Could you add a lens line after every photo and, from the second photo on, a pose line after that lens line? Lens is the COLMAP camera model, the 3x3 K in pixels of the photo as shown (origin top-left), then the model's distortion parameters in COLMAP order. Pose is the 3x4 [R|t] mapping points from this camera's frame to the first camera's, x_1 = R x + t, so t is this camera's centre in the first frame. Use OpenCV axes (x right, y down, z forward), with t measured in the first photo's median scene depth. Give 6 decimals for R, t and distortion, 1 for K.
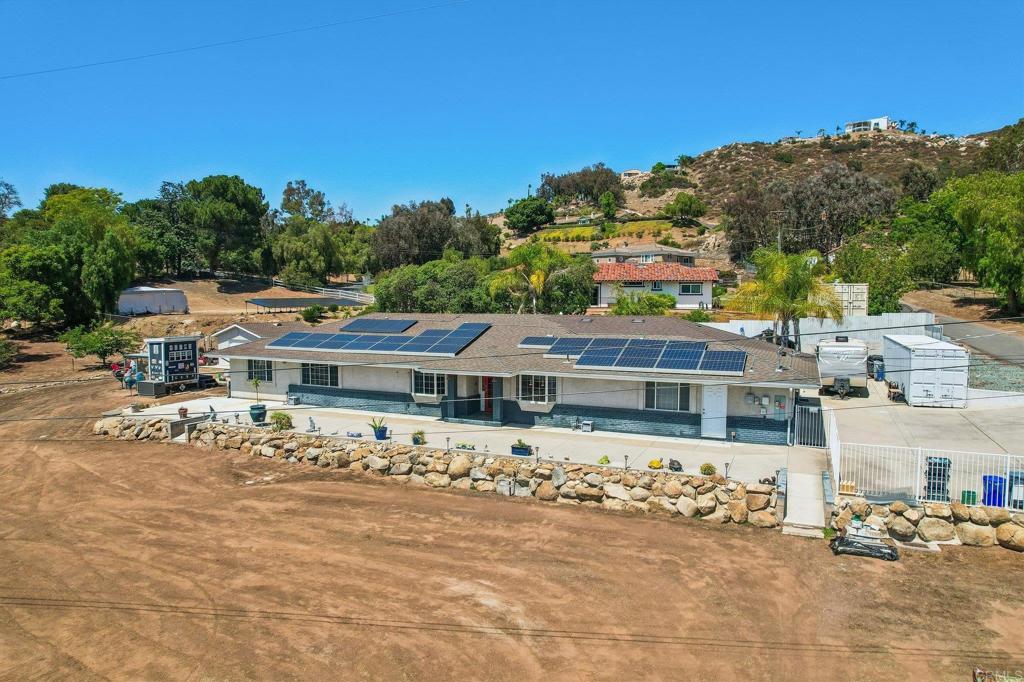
lens RADIAL K [[655.0, 0, 512.0], [0, 655.0, 341.0], [0, 0, 1]] dist [-0.075224, 0.066595]
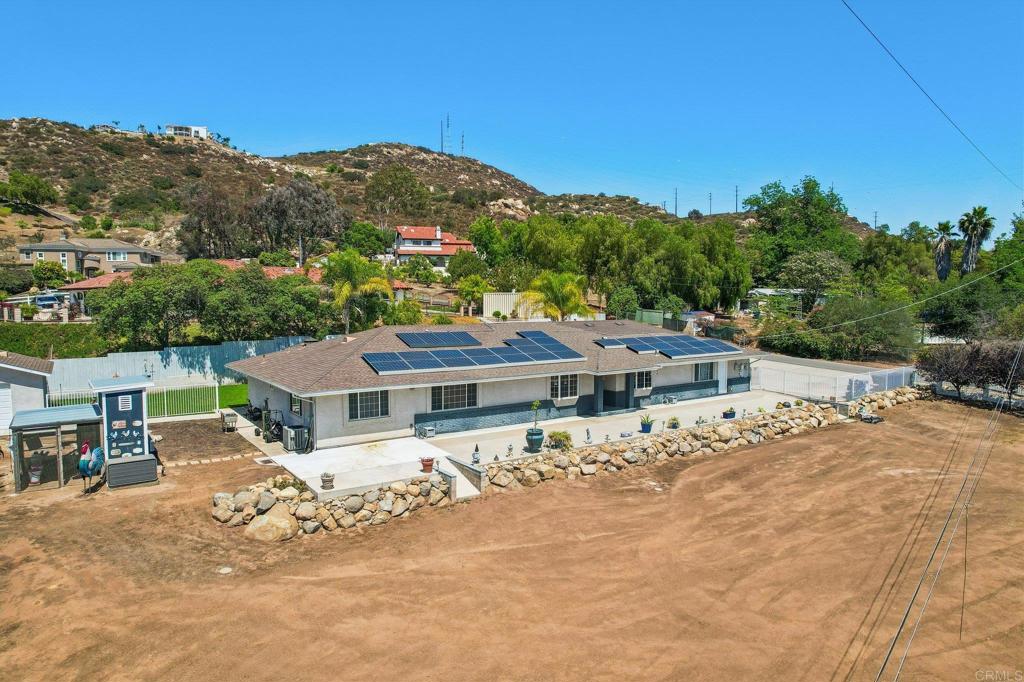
lens RADIAL K [[655.0, 0, 512.0], [0, 655.0, 341.0], [0, 0, 1]] dist [-0.075224, 0.066595]
pose [[0.498982, -0.055426, 0.864838, -1.049935], [0.055475, 0.997949, 0.031949, -0.049307], [-0.864835, 0.032035, 0.501033, 0.497866]]
